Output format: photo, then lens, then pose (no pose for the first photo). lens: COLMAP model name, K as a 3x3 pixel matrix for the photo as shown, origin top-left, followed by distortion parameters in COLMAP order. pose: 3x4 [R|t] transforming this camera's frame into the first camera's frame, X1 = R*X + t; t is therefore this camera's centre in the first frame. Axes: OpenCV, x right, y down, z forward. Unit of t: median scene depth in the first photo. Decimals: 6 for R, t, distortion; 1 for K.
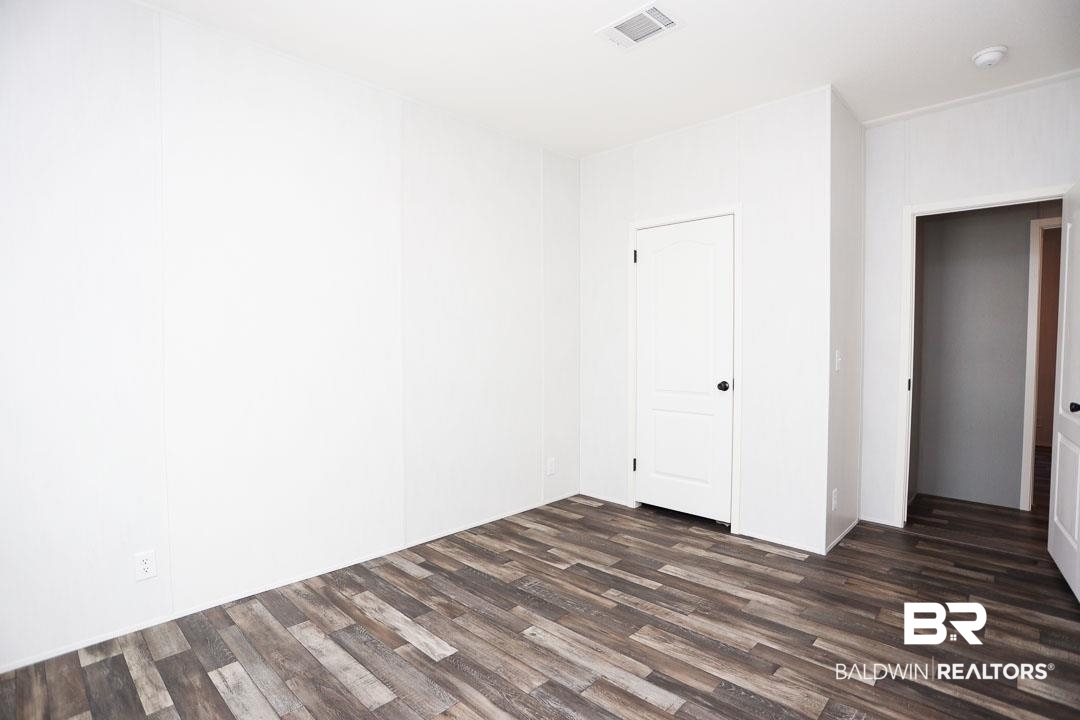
lens RADIAL K [[533.5, 0, 547.7], [0, 533.5, 359.6], [0, 0, 1]] dist [-0.068563, 0.031949]
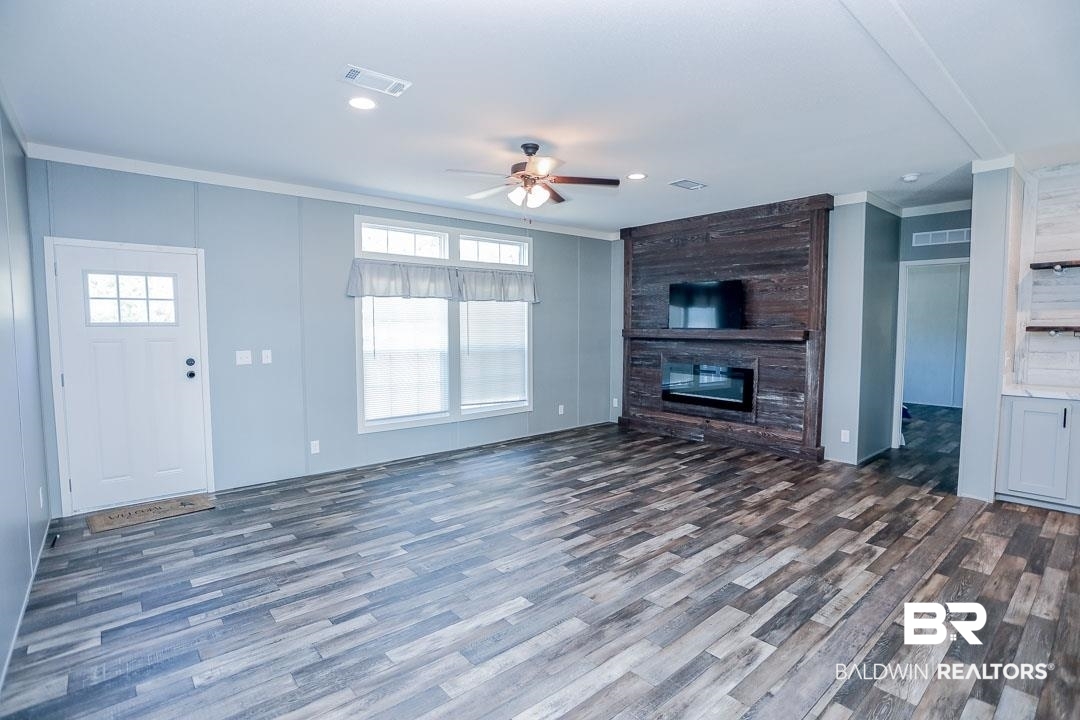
lens RADIAL K [[526.1, 0, 543.3], [0, 526.1, 362.8], [0, 0, 1]] dist [-0.068638, 0.030907]
pose [[0.101555, -0.063400, 0.992808, -1.644354], [0.032886, 0.997636, 0.060344, -0.086226], [-0.994286, 0.026522, 0.103400, 1.106758]]
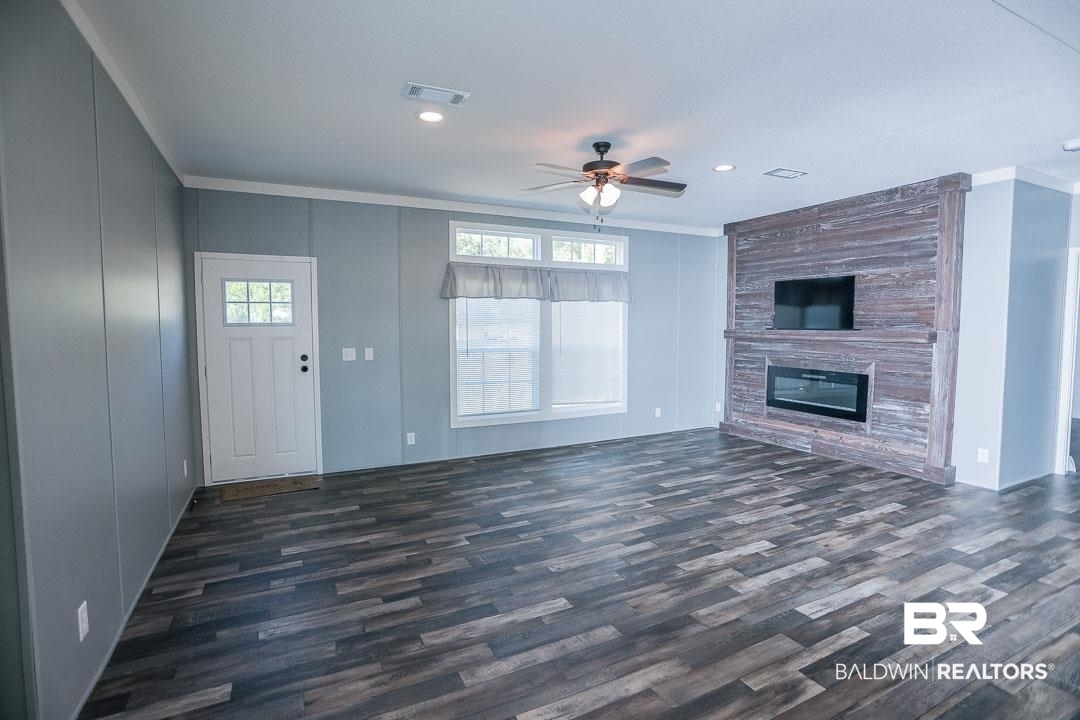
lens RADIAL K [[526.1, 0, 543.3], [0, 526.1, 362.8], [0, 0, 1]] dist [-0.068638, 0.030907]
pose [[0.334419, -0.059977, 0.940514, -1.605148], [0.029952, 0.998145, 0.053002, -0.082191], [-0.941948, 0.010445, 0.335595, 0.947538]]
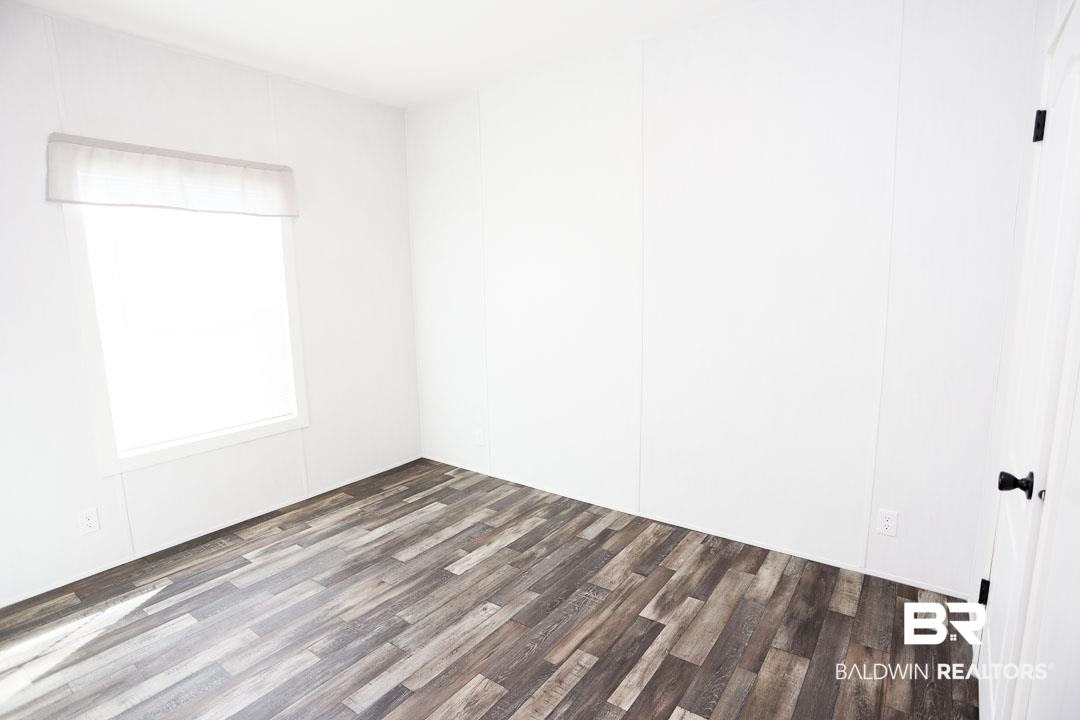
lens RADIAL K [[535.3, 0, 539.0], [0, 535.3, 361.2], [0, 0, 1]] dist [-0.078269, 0.035954]
pose [[0.122284, 0.150790, -0.980974, 0.845766], [-0.012955, 0.988550, 0.150339, -0.105819], [0.992411, -0.005676, 0.122837, 0.891946]]
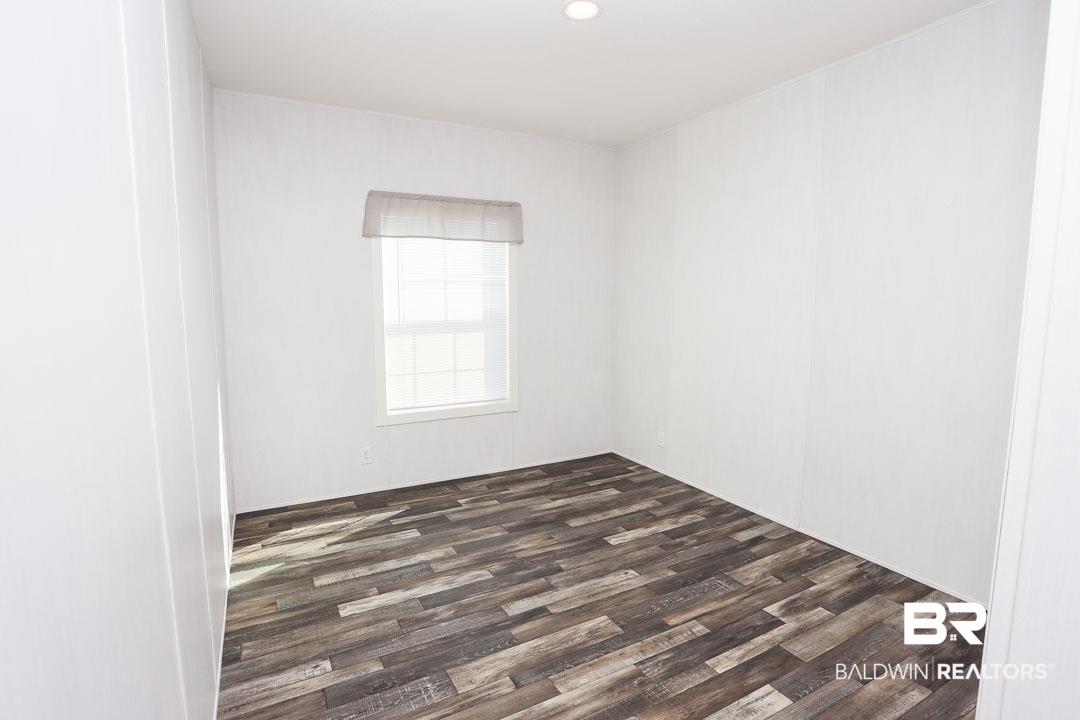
lens RADIAL K [[526.1, 0, 543.3], [0, 526.1, 362.8], [0, 0, 1]] dist [-0.068638, 0.030907]
pose [[-0.300473, 0.116635, -0.946632, 1.015728], [-0.032194, 0.990689, 0.132282, -0.104066], [0.953247, 0.070223, -0.293920, 1.033910]]
